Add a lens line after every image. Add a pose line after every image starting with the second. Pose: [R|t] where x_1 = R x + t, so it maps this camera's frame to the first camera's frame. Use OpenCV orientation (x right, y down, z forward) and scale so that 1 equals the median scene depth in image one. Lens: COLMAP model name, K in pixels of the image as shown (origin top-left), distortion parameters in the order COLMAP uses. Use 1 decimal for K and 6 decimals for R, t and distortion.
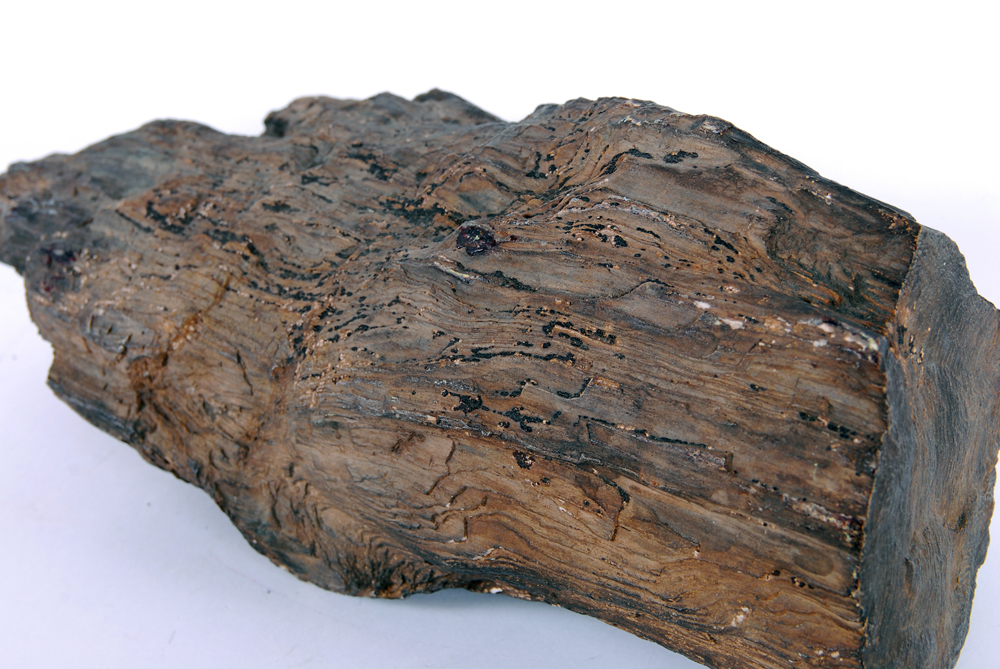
lens RADIAL K [[1613.2, 0, 457.7], [0, 1613.2, 337.3], [0, 0, 1]] dist [-0.167994, -0.159747]
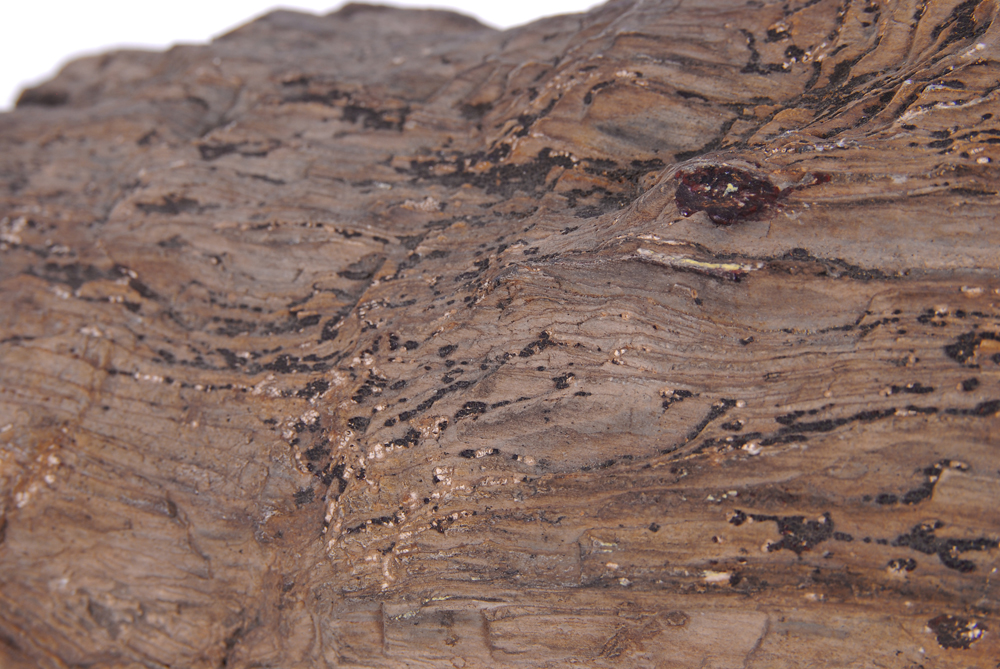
lens RADIAL K [[1613.2, 0, 457.7], [0, 1613.2, 337.3], [0, 0, 1]] dist [-0.167994, -0.159747]
pose [[0.950514, -0.120159, 0.286506, -0.194563], [0.132381, 0.990918, -0.023601, -0.015771], [-0.281068, 0.060361, 0.957788, 0.526818]]
